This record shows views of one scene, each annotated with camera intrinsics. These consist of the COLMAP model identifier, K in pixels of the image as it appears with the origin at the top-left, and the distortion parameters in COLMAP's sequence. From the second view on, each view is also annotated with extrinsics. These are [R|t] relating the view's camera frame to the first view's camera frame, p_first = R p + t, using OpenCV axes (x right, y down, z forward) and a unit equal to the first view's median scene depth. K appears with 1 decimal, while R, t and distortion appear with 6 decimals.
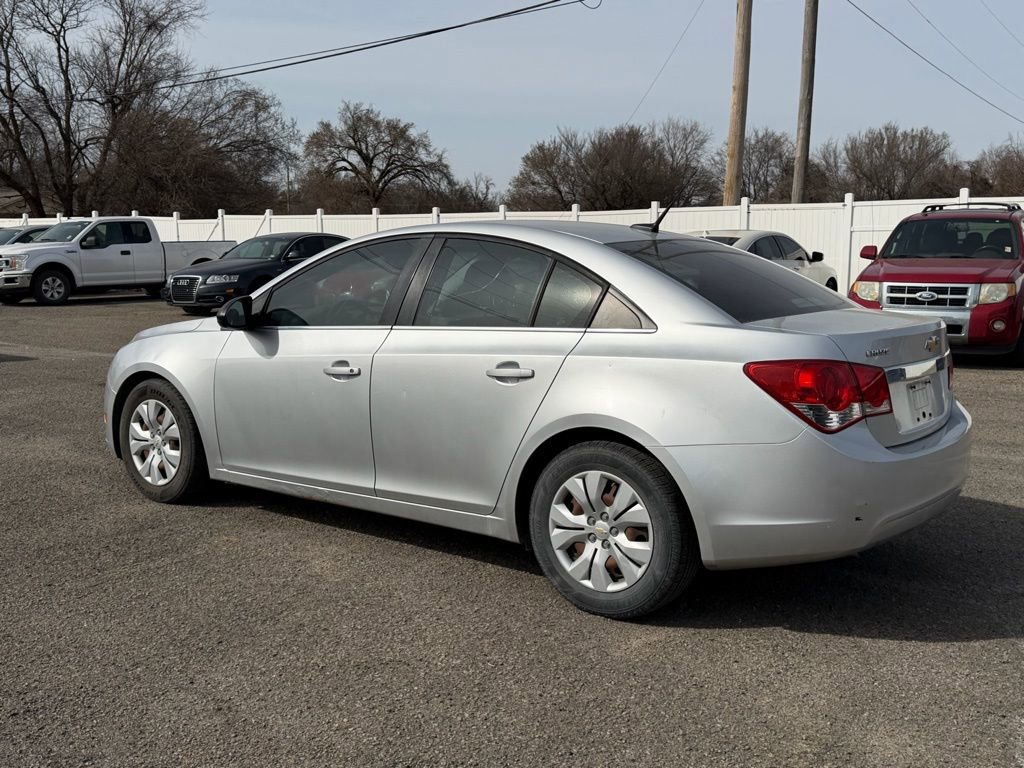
lens RADIAL K [[1026.0, 0, 516.1], [0, 1026.0, 393.7], [0, 0, 1]] dist [0.177211, -0.368983]
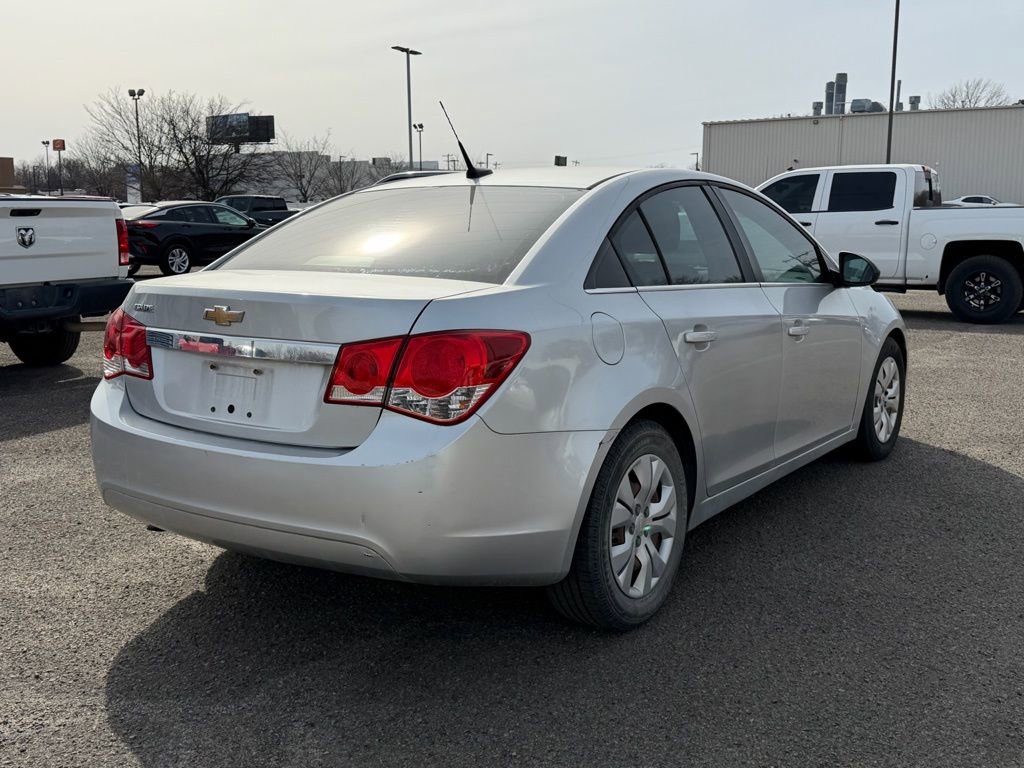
lens RADIAL K [[1026.0, 0, 516.1], [0, 1026.0, 393.7], [0, 0, 1]] dist [0.177211, -0.368983]
pose [[0.047863, 0.157446, -0.986367, 0.242236], [-0.135648, 0.979375, 0.149747, -0.027944], [0.989600, 0.126631, 0.068233, 0.244068]]
